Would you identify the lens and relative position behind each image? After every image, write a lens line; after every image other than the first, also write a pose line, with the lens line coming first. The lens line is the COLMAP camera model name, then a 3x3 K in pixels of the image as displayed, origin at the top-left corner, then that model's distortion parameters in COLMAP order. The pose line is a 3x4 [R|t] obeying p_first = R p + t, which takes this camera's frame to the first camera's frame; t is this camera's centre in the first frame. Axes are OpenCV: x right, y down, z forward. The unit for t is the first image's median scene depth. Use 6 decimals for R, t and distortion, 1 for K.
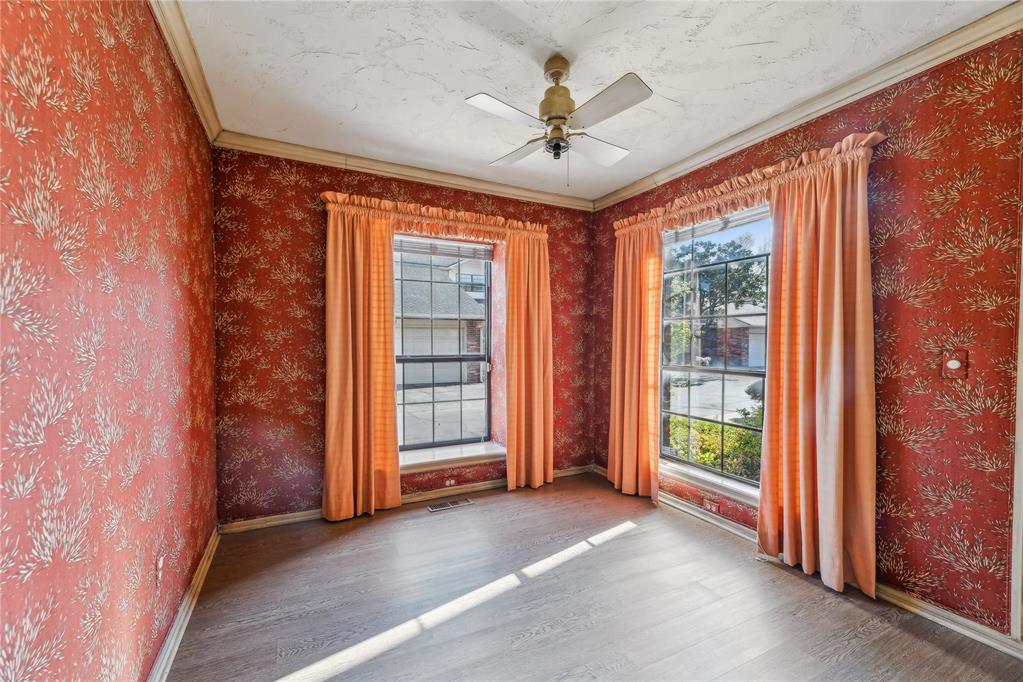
lens RADIAL K [[416.0, 0, 509.9], [0, 416.0, 352.0], [0, 0, 1]] dist [0.007526, -0.000177]
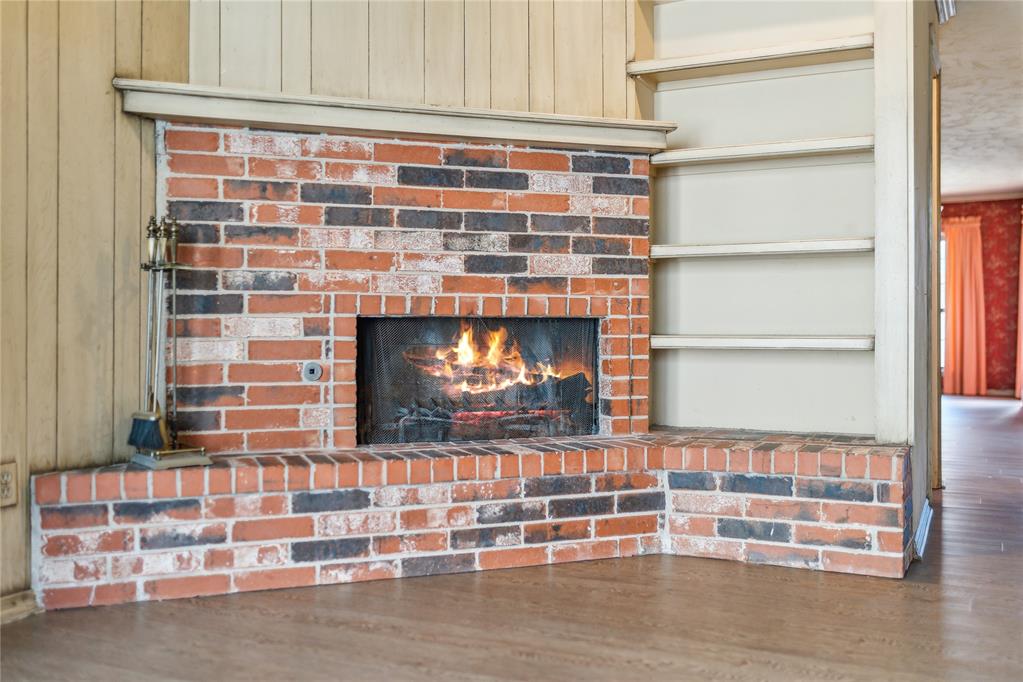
lens RADIAL K [[995.8, 0, 515.4], [0, 995.8, 323.1], [0, 0, 1]] dist [-0.001074, 0.000000]
pose [[0.611525, 0.000205, -0.791225, 2.185972], [-0.012580, 0.999876, -0.009465, 0.141791], [0.791125, 0.015742, 0.611452, -2.837137]]
